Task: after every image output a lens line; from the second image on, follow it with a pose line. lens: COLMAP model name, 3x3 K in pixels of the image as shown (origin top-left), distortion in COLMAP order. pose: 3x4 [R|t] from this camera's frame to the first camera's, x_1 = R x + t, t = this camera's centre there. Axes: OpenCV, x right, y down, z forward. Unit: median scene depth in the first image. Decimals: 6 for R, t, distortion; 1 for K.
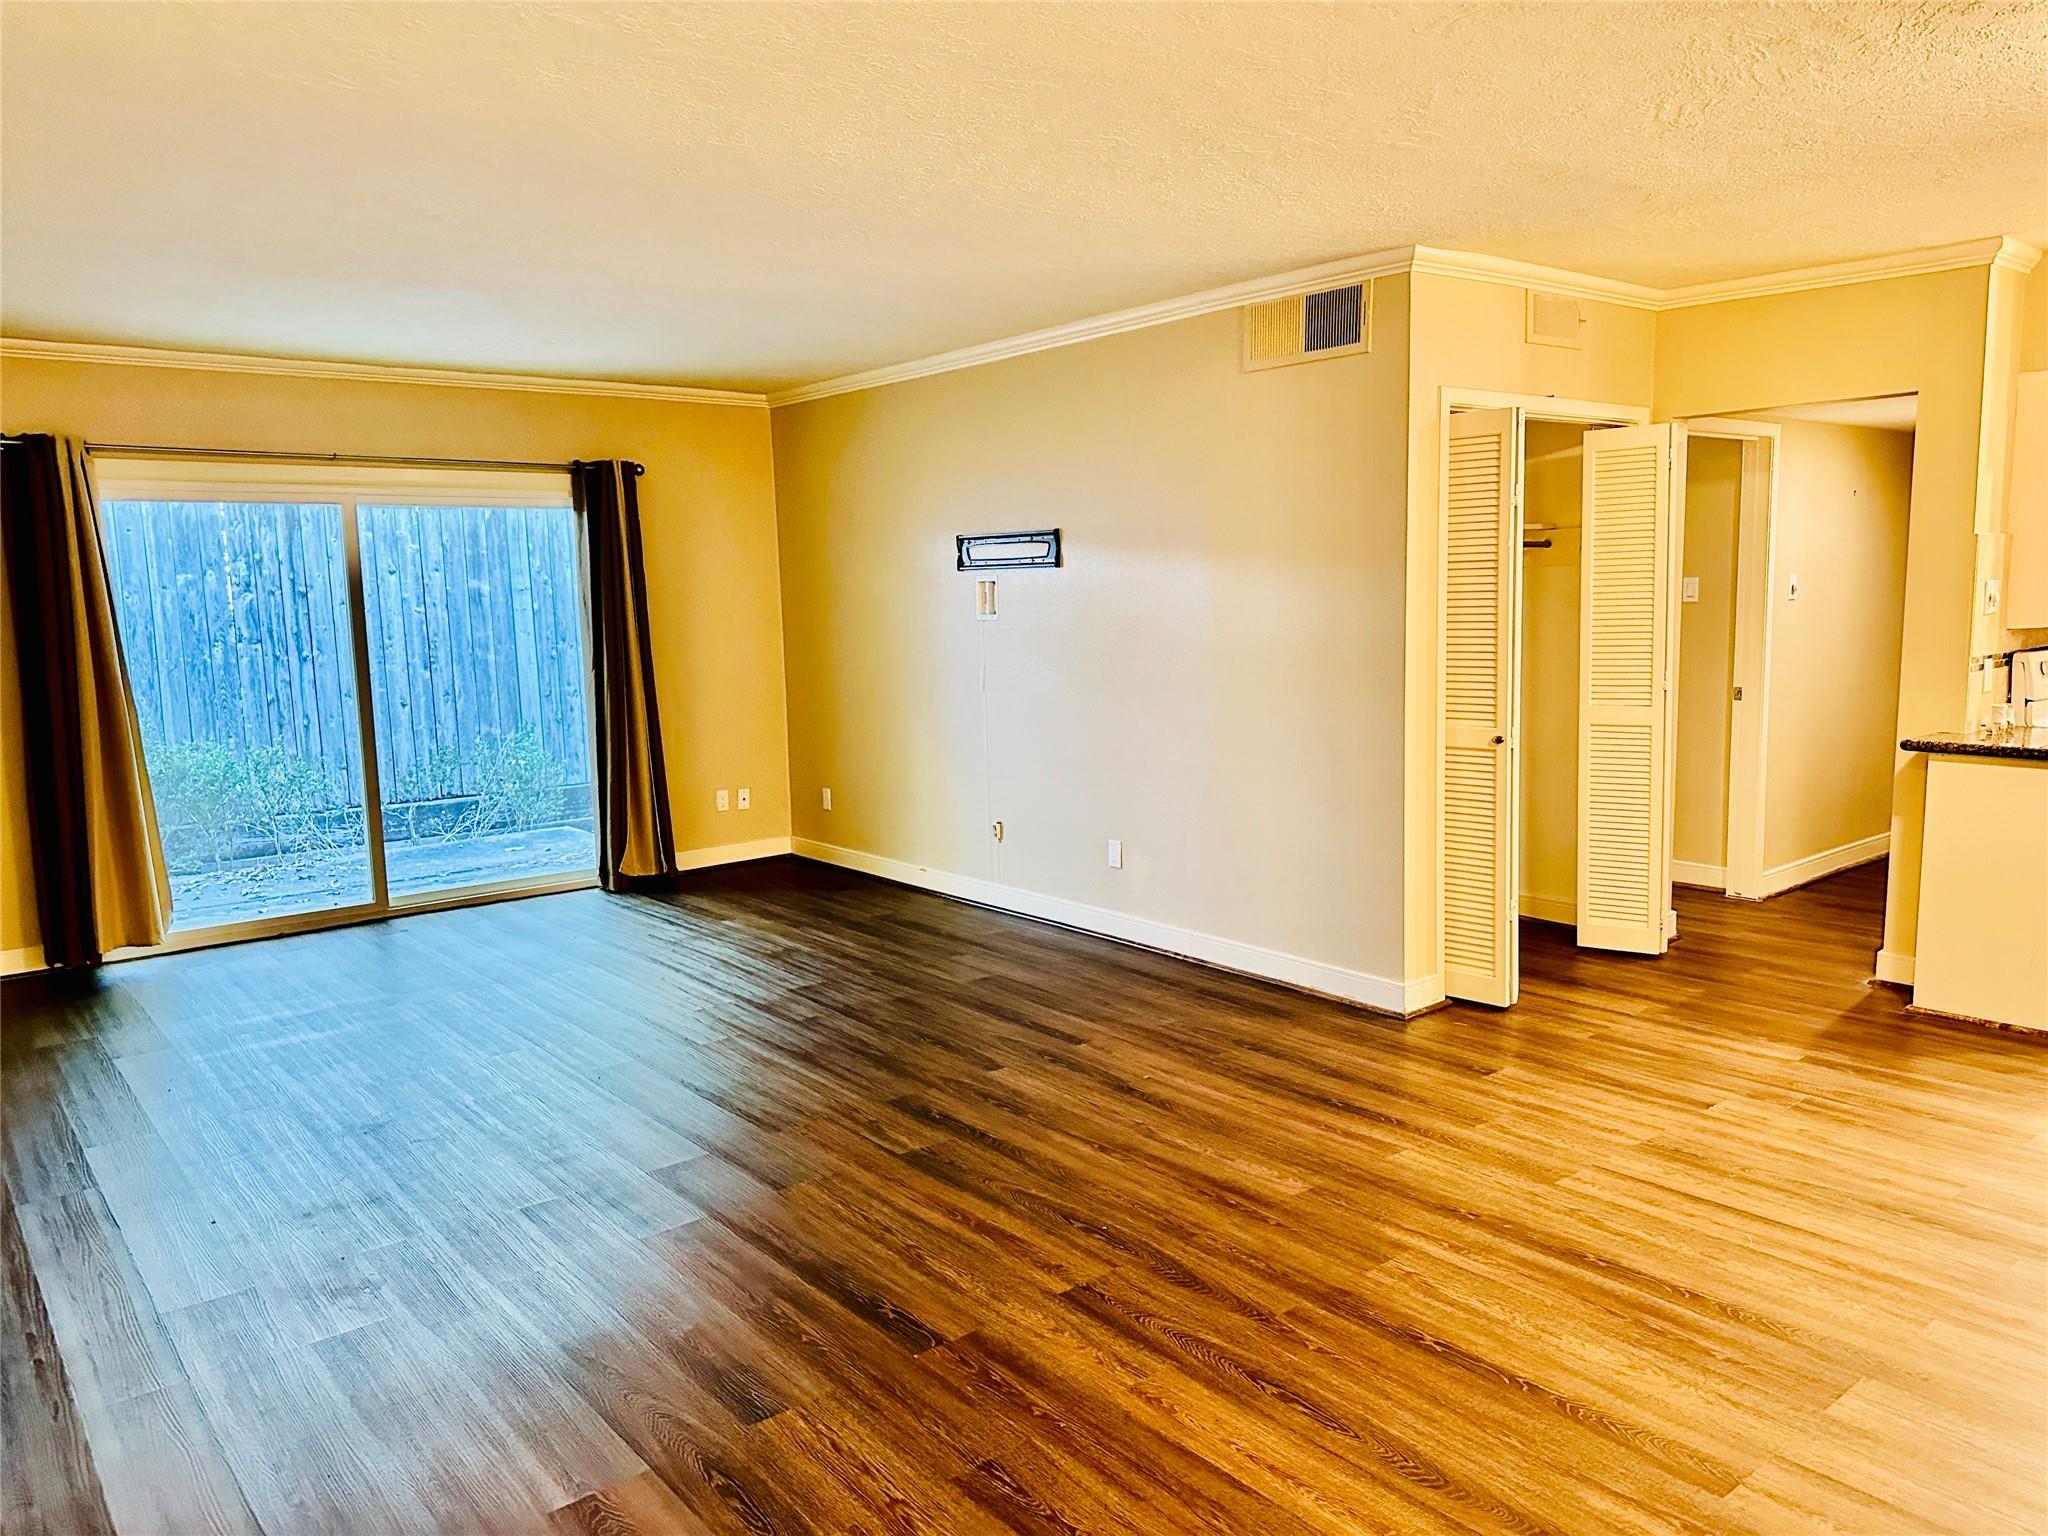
lens RADIAL K [[1450.7, 0, 1002.7], [0, 1450.7, 777.0], [0, 0, 1]] dist [0.068831, -0.085689]
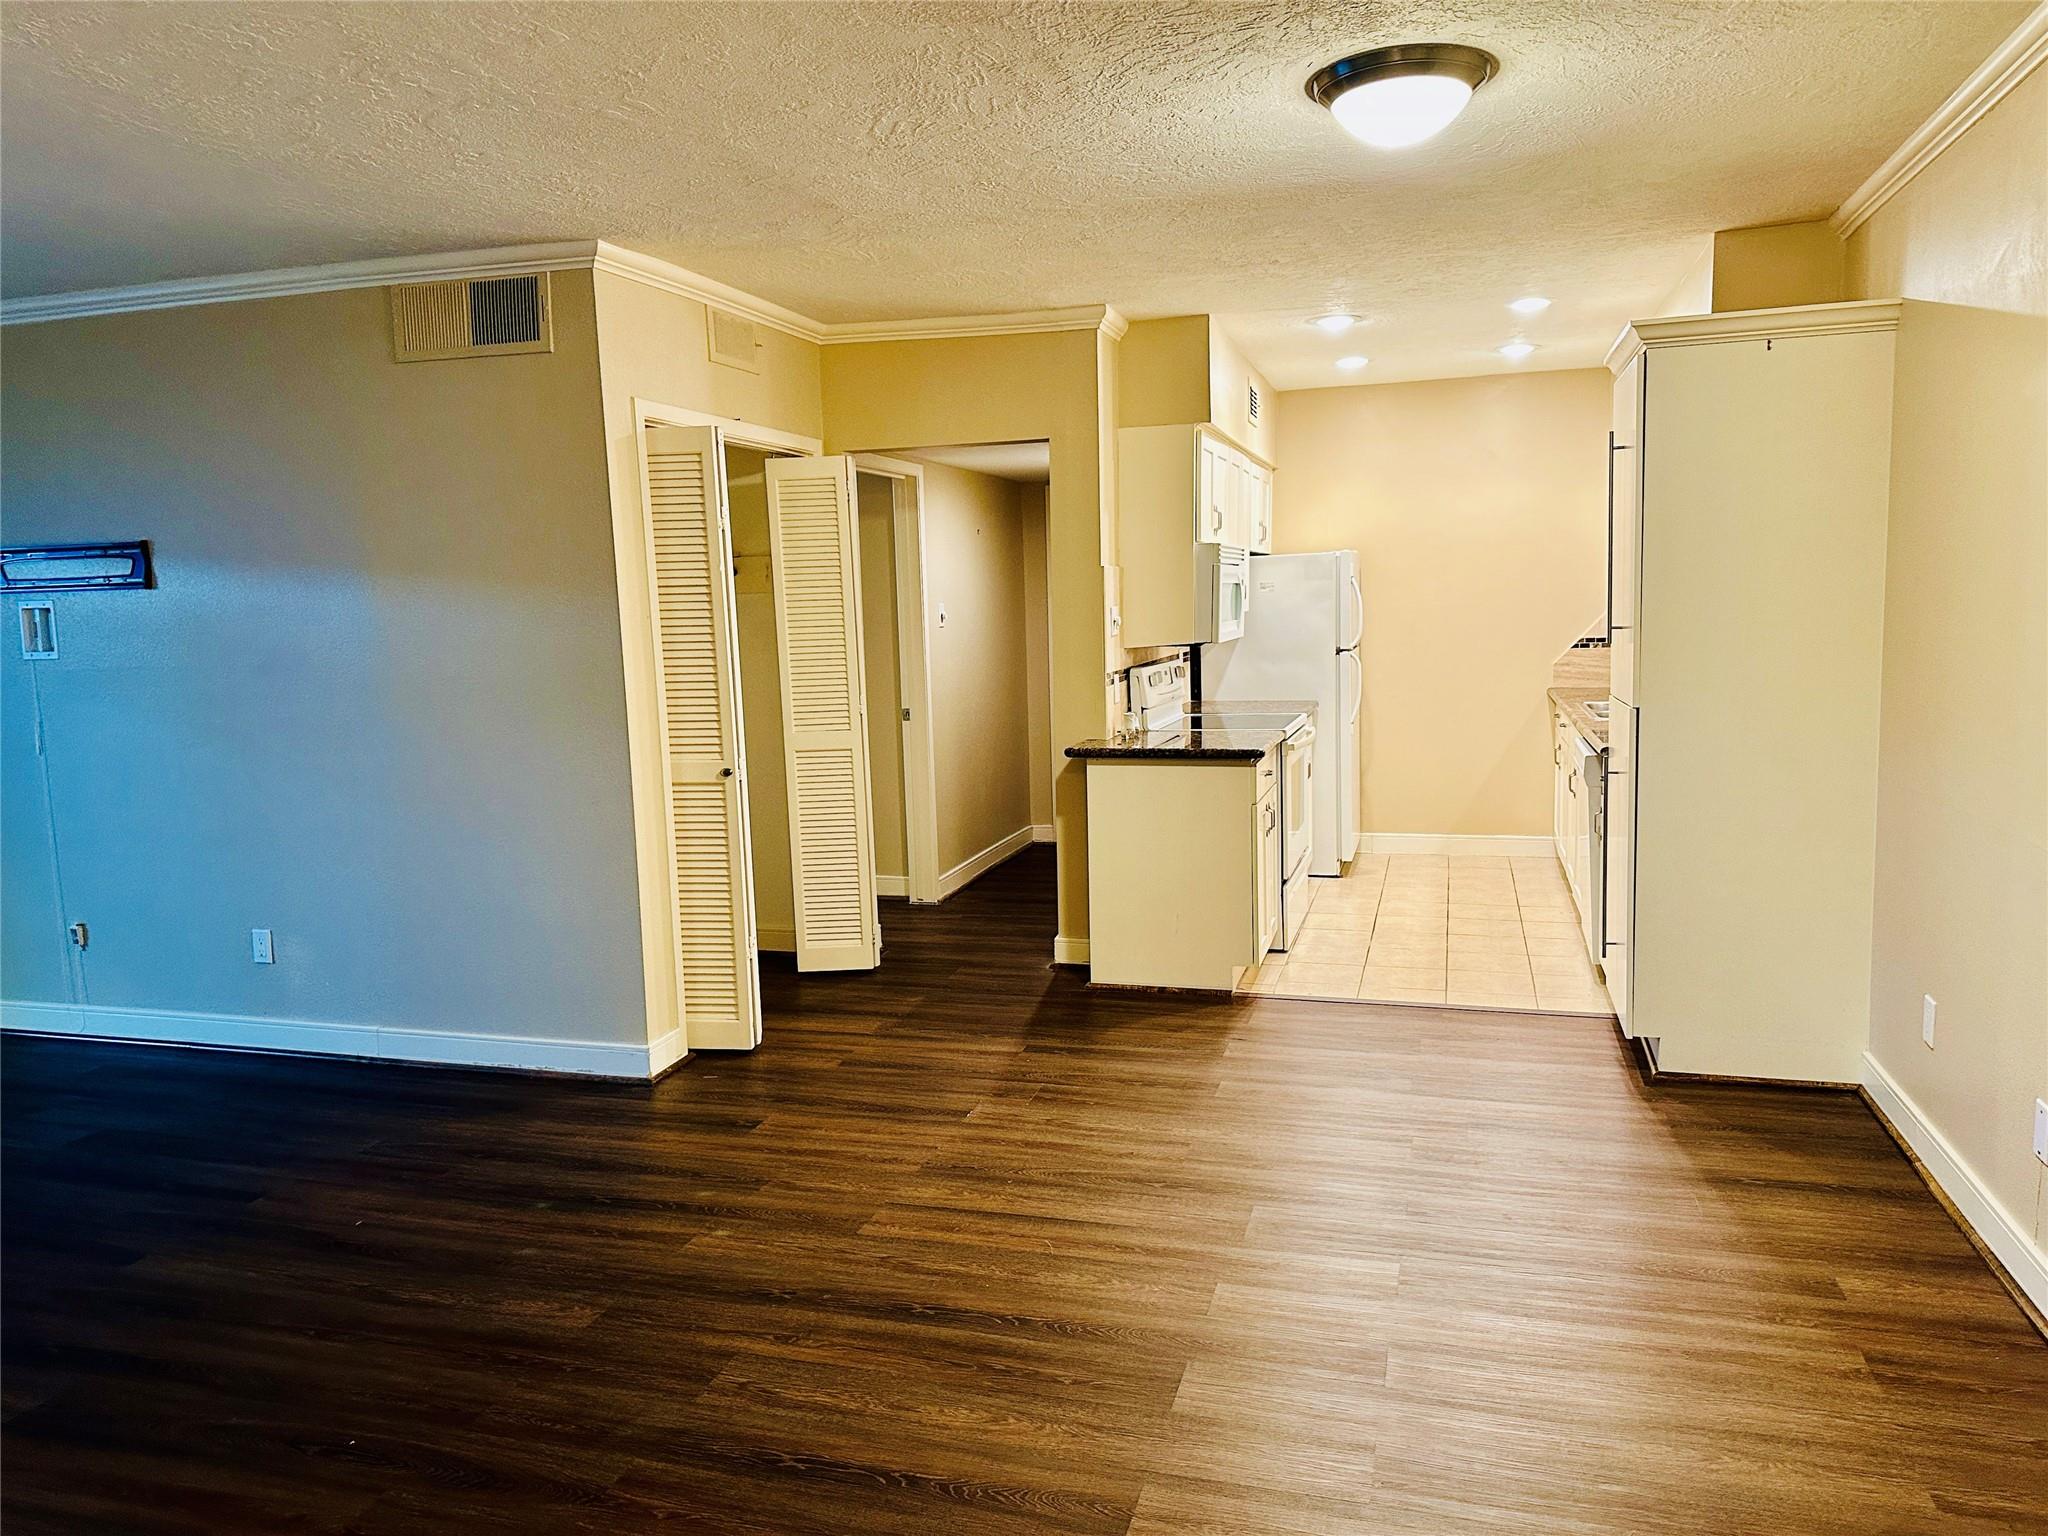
lens RADIAL K [[1450.7, 0, 1039.1], [0, 1450.7, 771.3], [0, 0, 1]] dist [0.068831, -0.085689]
pose [[0.817759, -0.068276, 0.571496, -0.037505], [0.082769, 0.996569, 0.000624, -0.010216], [-0.569578, 0.046792, 0.820605, 0.104774]]
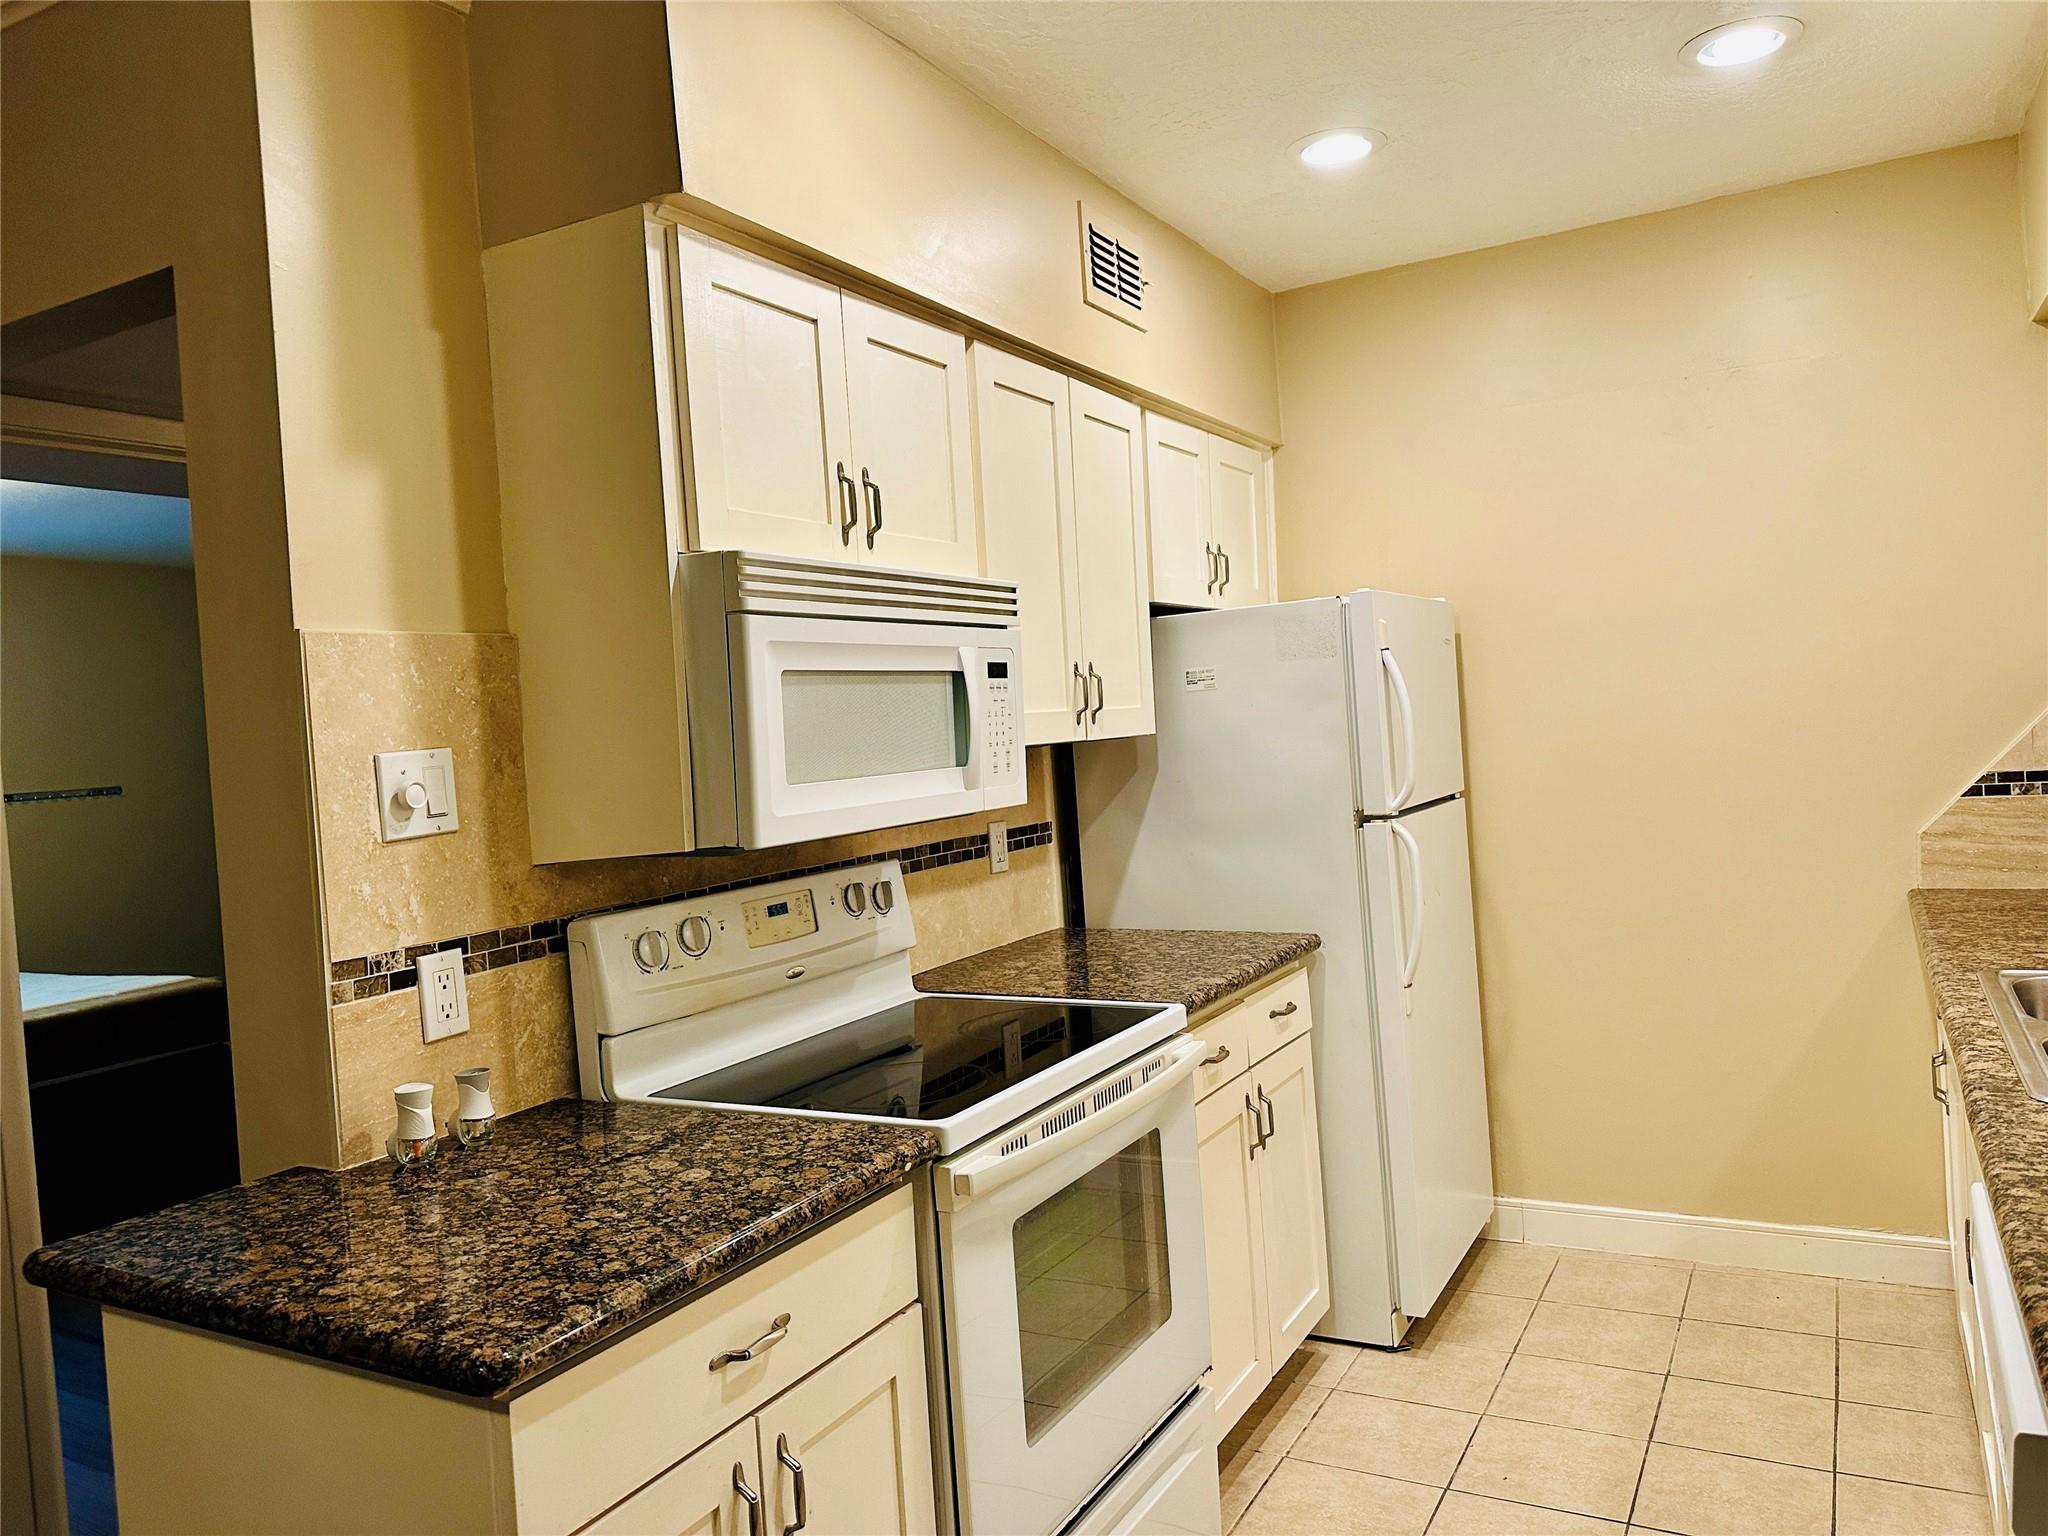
lens RADIAL K [[1450.7, 0, 1026.7], [0, 1450.7, 755.8], [0, 0, 1]] dist [0.068831, -0.085689]
pose [[0.926480, -0.045807, 0.373545, 0.694967], [0.093550, 0.989442, -0.110694, -0.076893], [-0.364531, 0.137501, 0.920984, 0.600197]]
